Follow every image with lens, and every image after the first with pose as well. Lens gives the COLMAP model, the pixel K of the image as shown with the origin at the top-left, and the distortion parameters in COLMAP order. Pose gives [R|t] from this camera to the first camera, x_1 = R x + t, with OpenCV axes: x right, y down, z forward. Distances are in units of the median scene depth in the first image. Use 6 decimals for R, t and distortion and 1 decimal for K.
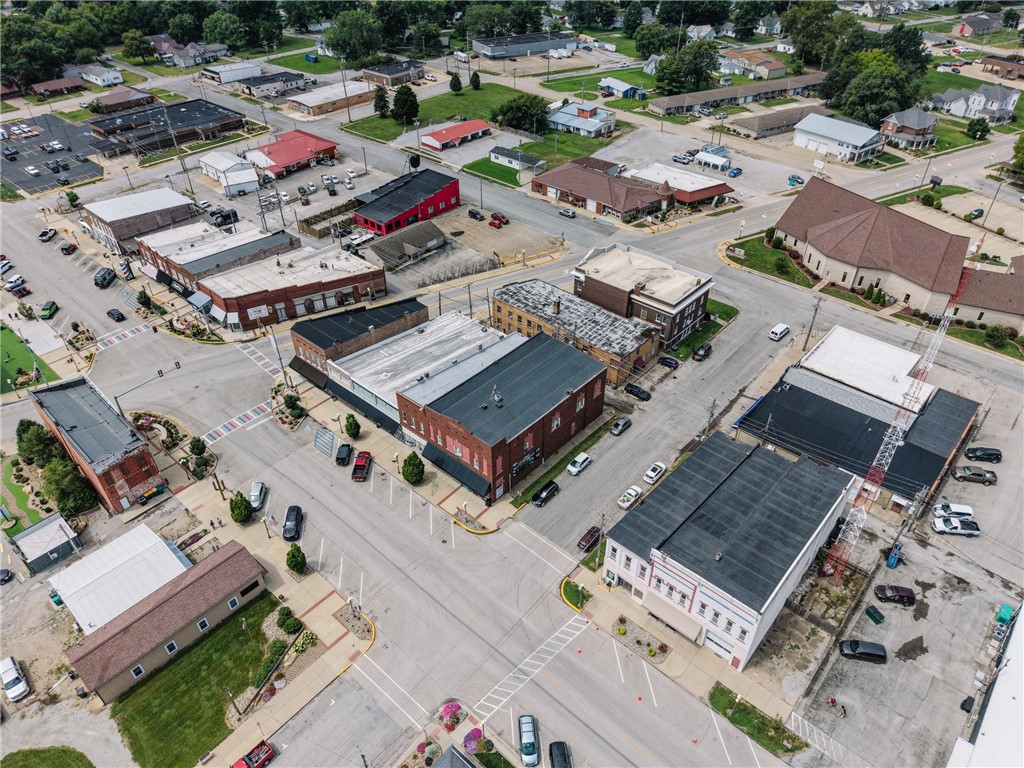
lens RADIAL K [[698.3, 0, 512.0], [0, 698.3, 384.0], [0, 0, 1]] dist [0.019064, -0.006091]
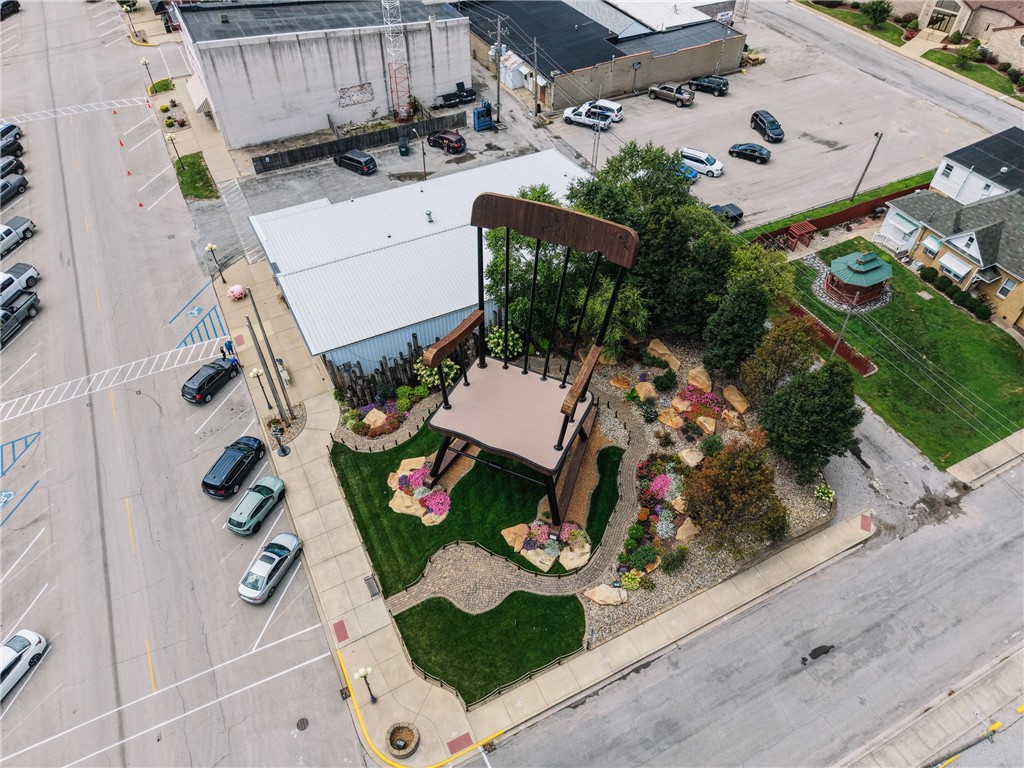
lens RADIAL K [[692.4, 0, 512.0], [0, 692.4, 384.0], [0, 0, 1]] dist [0.007899, 0.002120]
pose [[0.929887, 0.270759, -0.248997, 0.456394], [-0.228292, 0.955561, 0.186511, 0.202876], [0.288431, -0.116590, 0.950376, 0.076629]]
